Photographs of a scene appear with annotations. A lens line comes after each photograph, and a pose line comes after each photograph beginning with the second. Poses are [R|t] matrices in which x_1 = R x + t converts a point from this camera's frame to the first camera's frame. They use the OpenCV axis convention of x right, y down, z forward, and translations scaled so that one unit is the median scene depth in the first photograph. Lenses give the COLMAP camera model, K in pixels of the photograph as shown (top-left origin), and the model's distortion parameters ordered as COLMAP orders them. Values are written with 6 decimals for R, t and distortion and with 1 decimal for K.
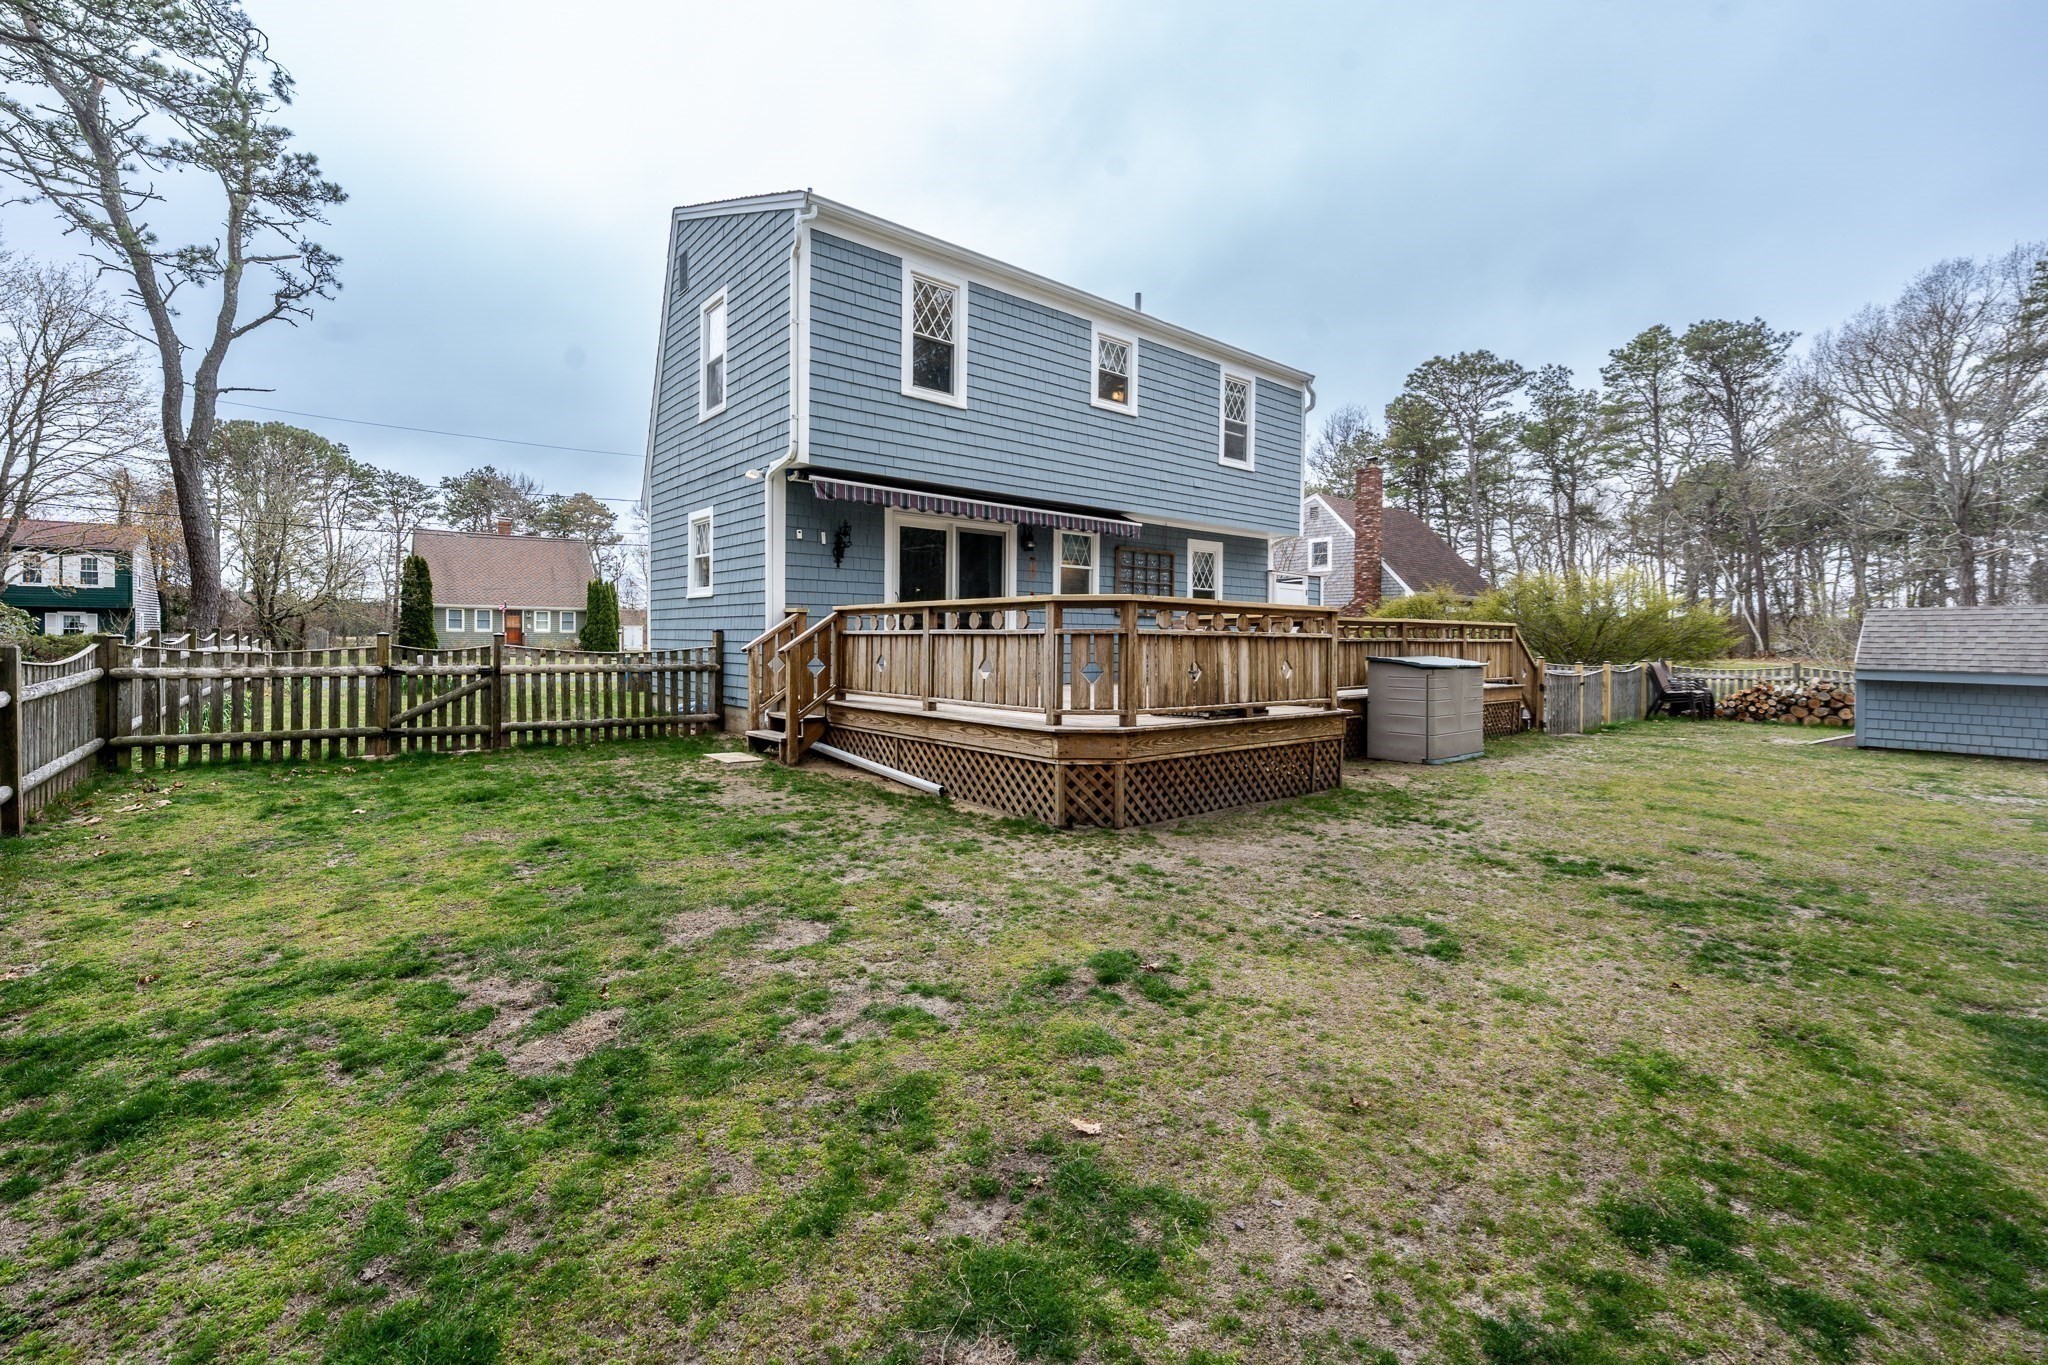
lens RADIAL K [[871.9, 0, 1028.1], [0, 871.9, 674.5], [0, 0, 1]] dist [-0.001675, 0.000005]
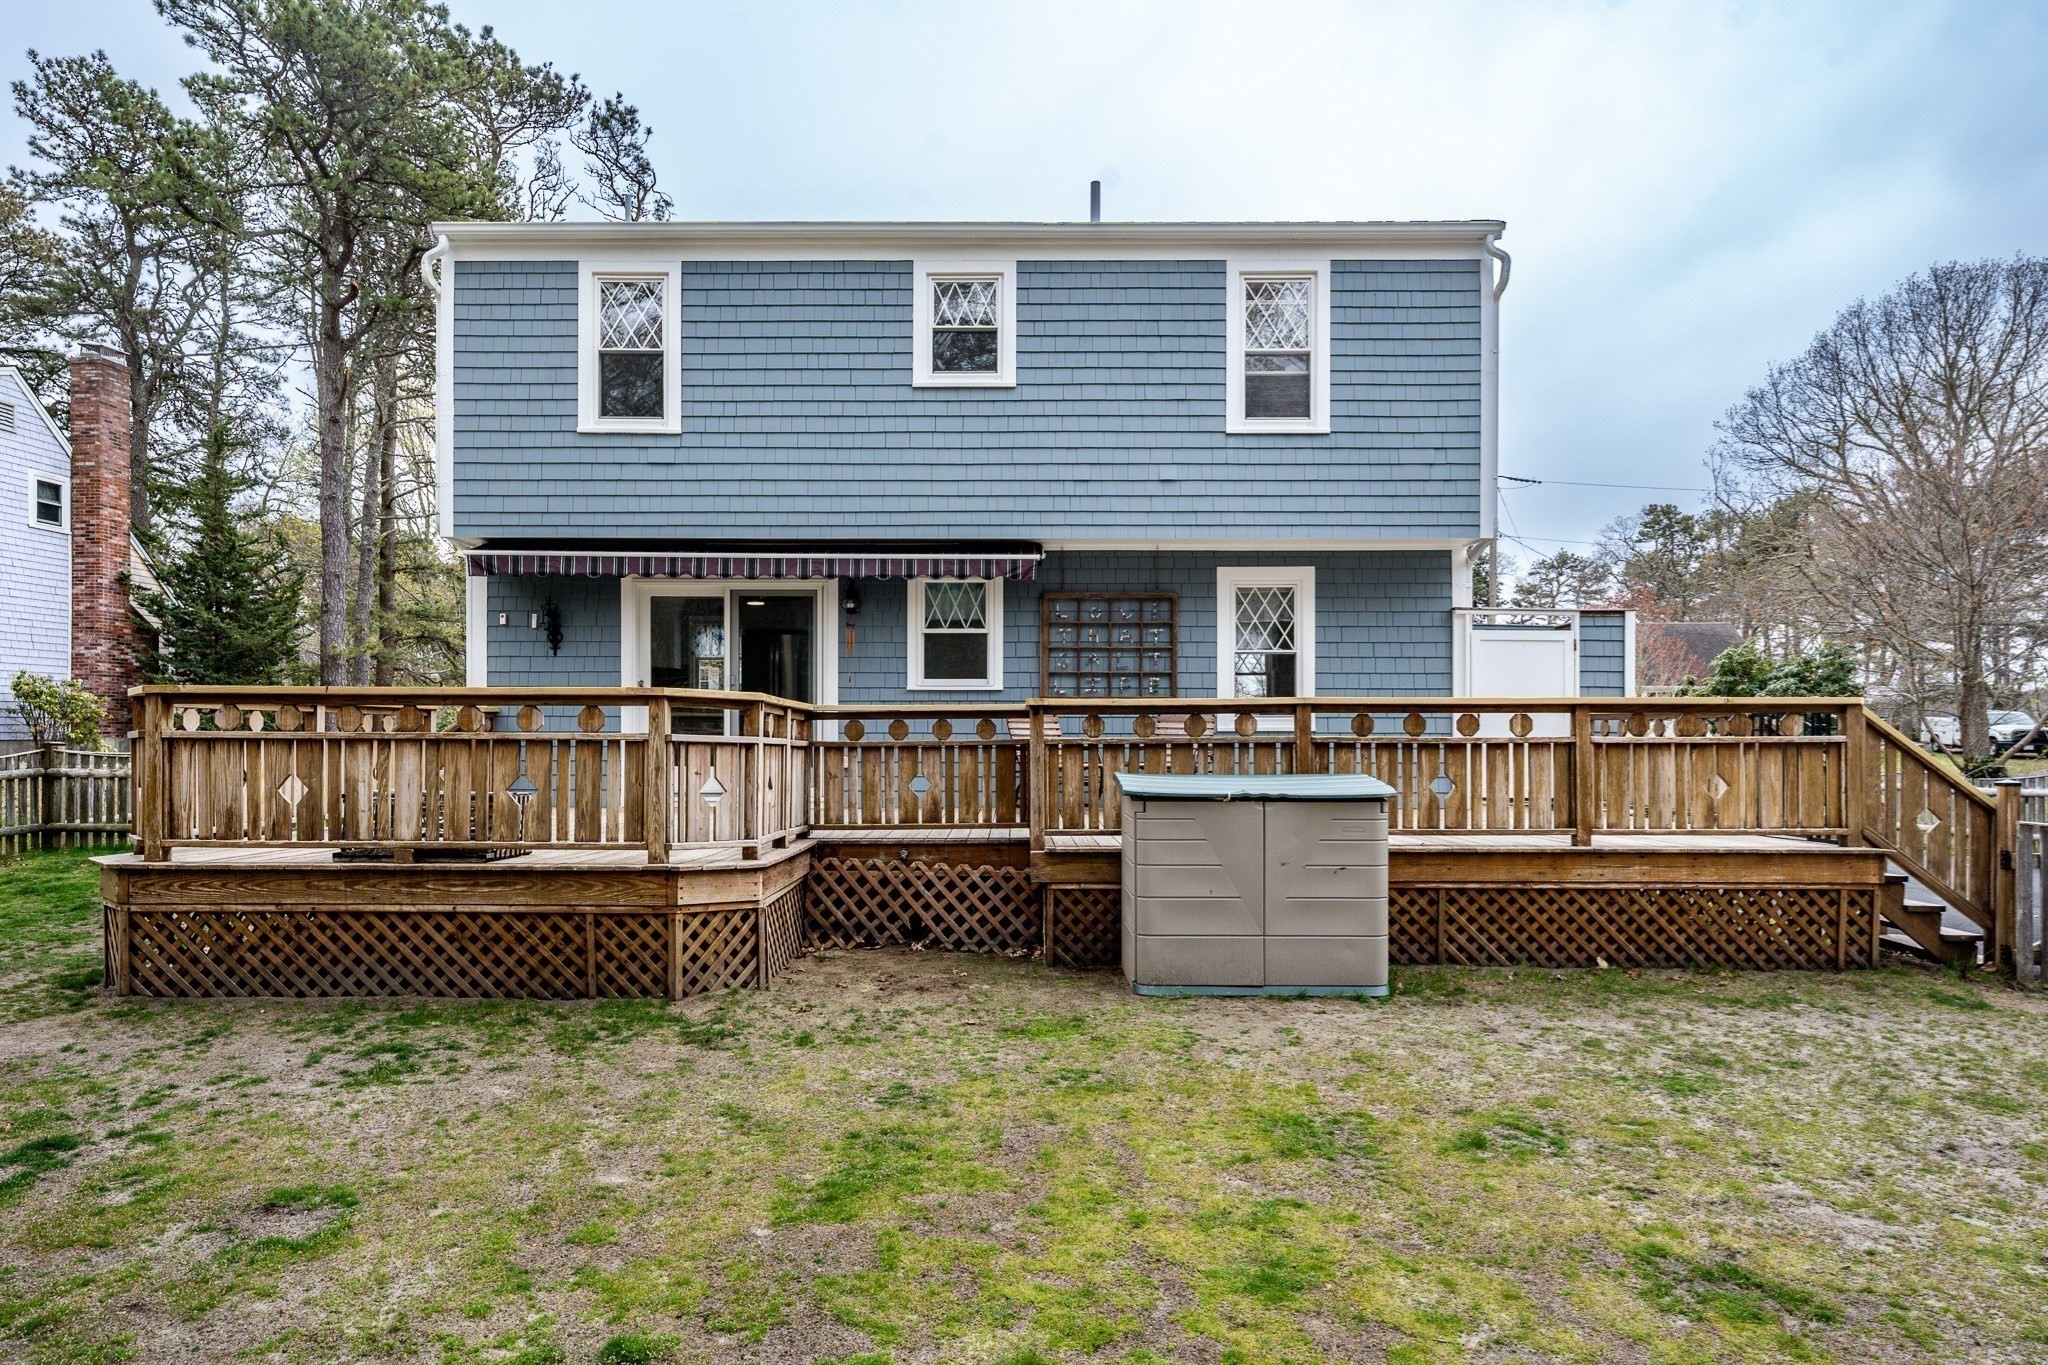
lens RADIAL K [[1158.0, 0, 1044.8], [0, 1158.0, 740.3], [0, 0, 1]] dist [0.003348, 0.000957]
pose [[0.758549, -0.006329, -0.651586, 0.729634], [-0.021478, 0.999167, -0.034709, -0.013562], [0.651262, 0.040324, 0.757781, 0.419326]]
